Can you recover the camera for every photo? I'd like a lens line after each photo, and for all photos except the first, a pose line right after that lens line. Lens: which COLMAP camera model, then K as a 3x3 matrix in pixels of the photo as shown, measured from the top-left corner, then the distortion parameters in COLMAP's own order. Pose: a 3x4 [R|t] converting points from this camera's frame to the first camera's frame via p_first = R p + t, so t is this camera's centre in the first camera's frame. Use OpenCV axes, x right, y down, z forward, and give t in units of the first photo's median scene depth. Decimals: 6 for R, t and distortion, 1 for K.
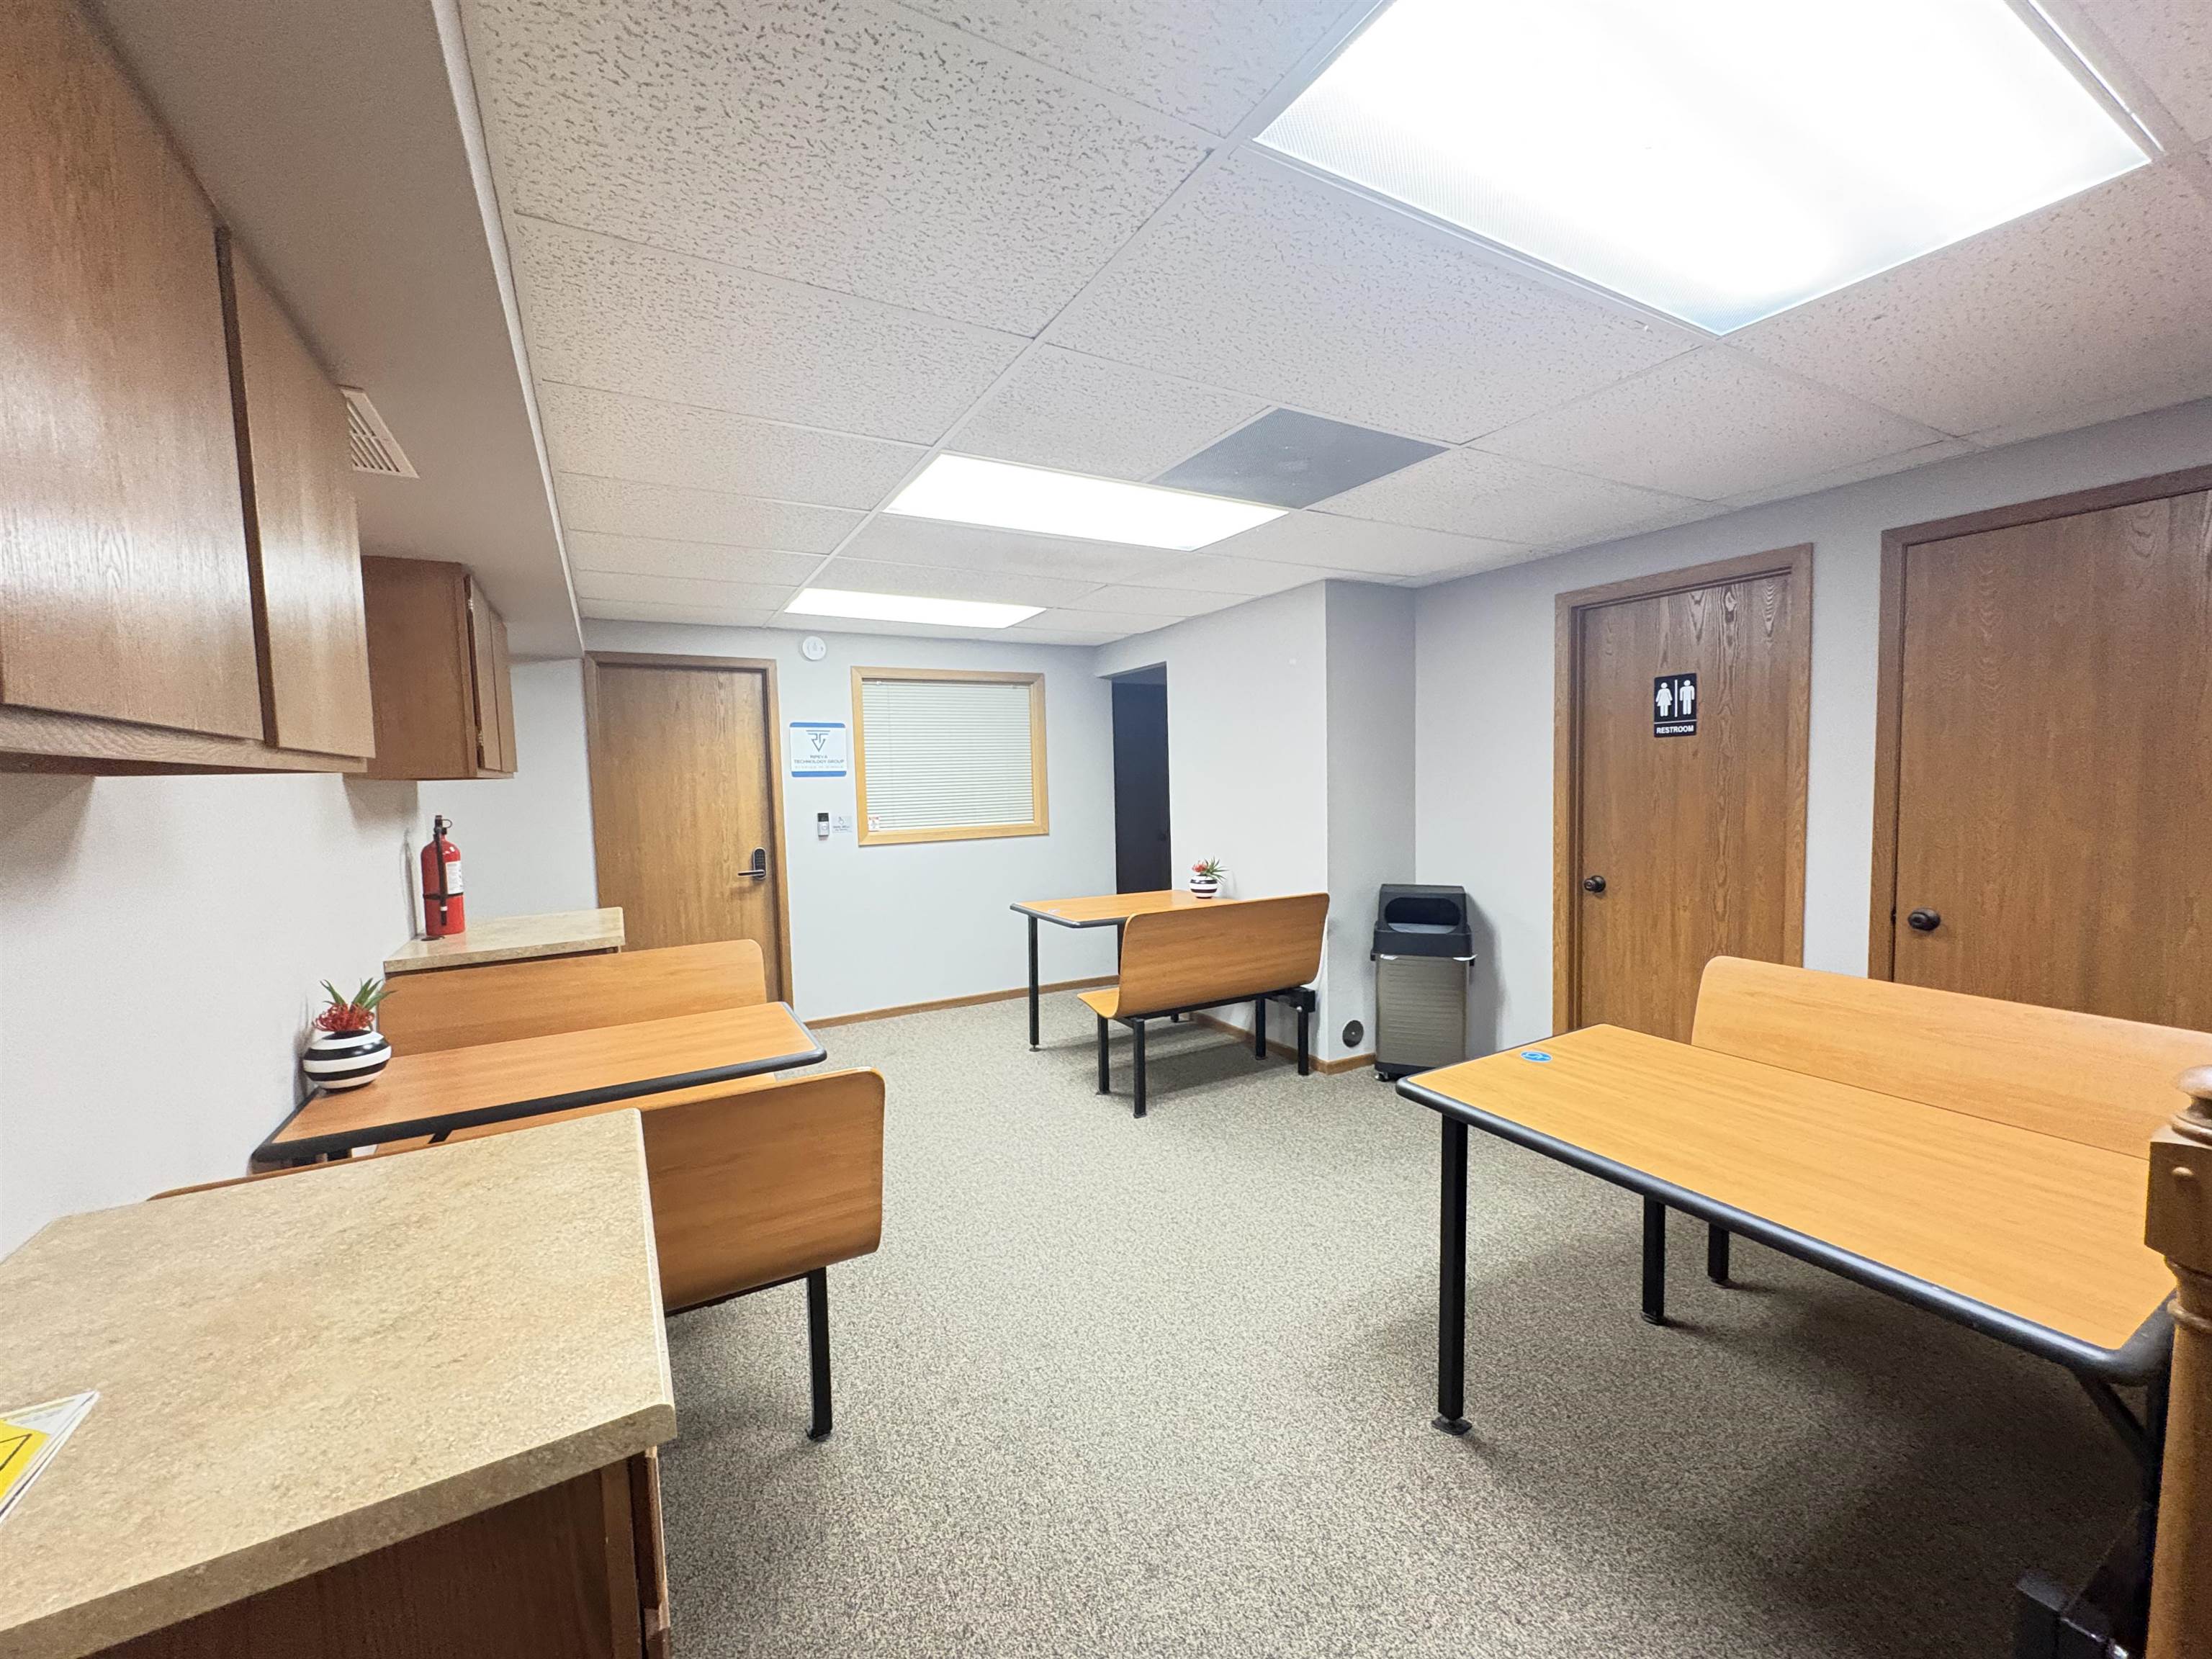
lens RADIAL K [[880.8, 0, 1103.4], [0, 880.8, 831.9], [0, 0, 1]] dist [-0.000128, 0.000244]
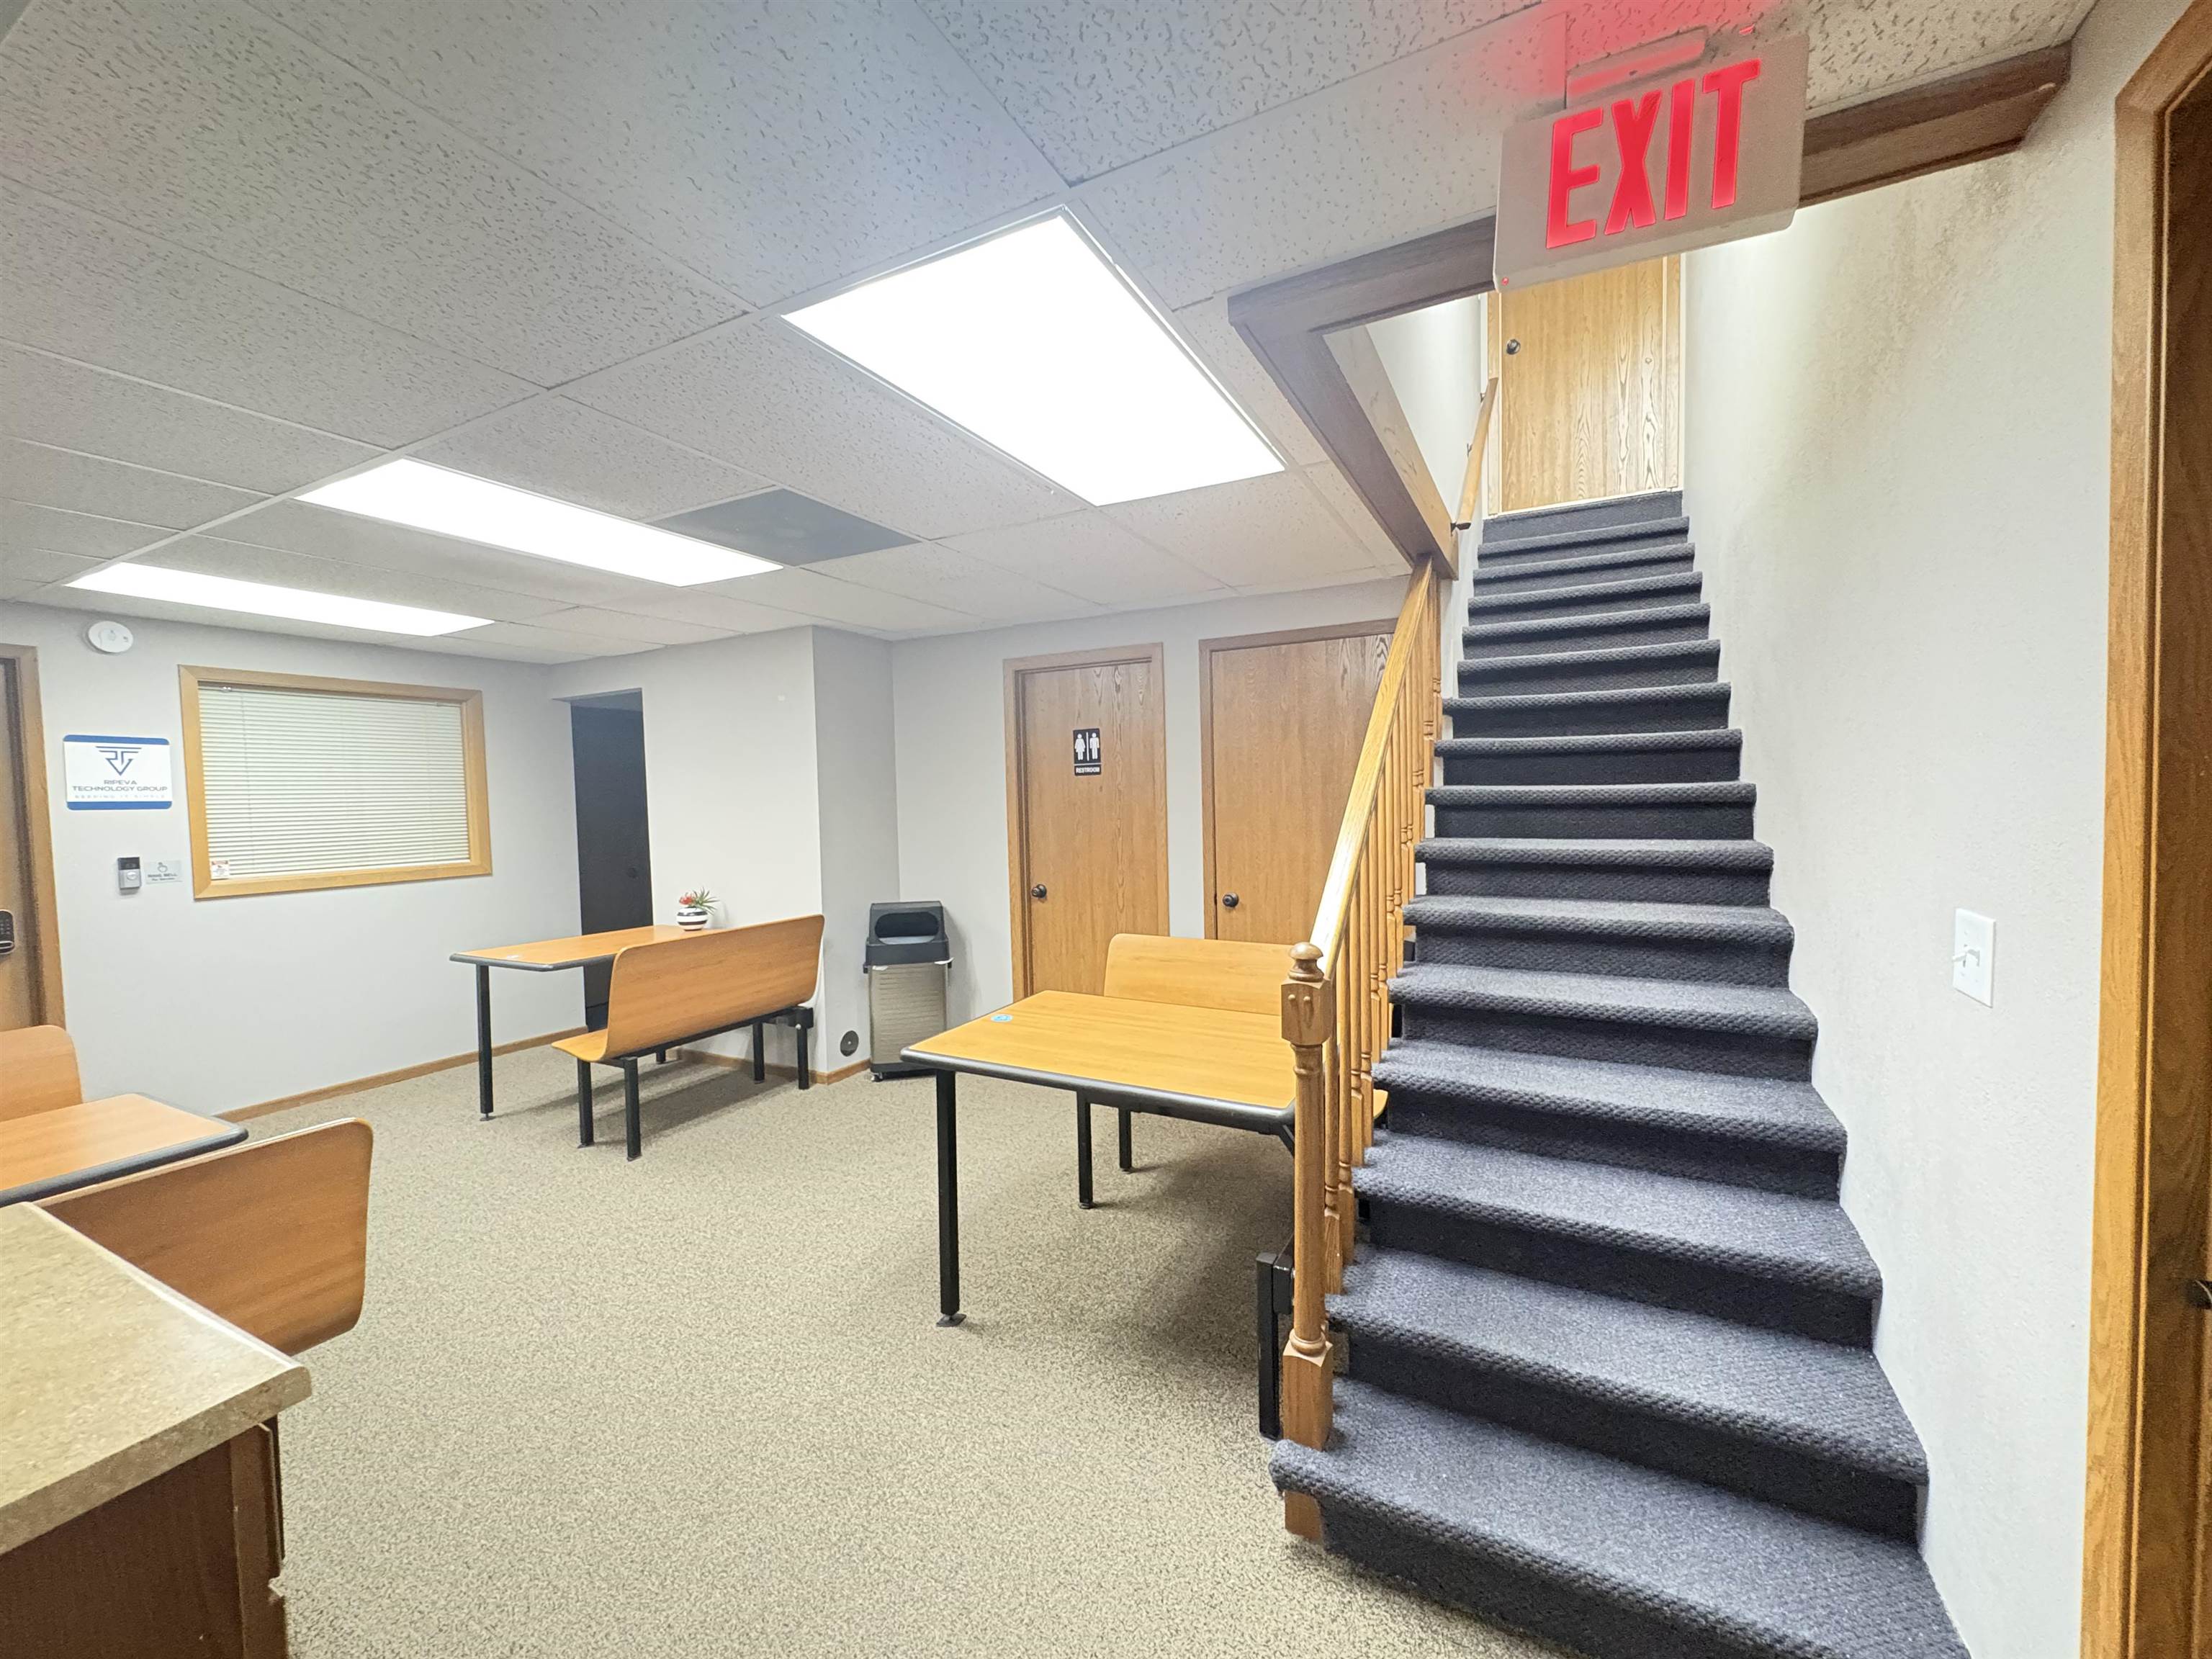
lens RADIAL K [[880.8, 0, 1103.4], [0, 880.8, 831.9], [0, 0, 1]] dist [-0.000128, 0.000244]
pose [[0.836363, -0.018274, 0.547871, -0.052816], [0.038408, 0.998941, -0.025314, 0.010137], [-0.546828, 0.042214, 0.836180, -0.105981]]
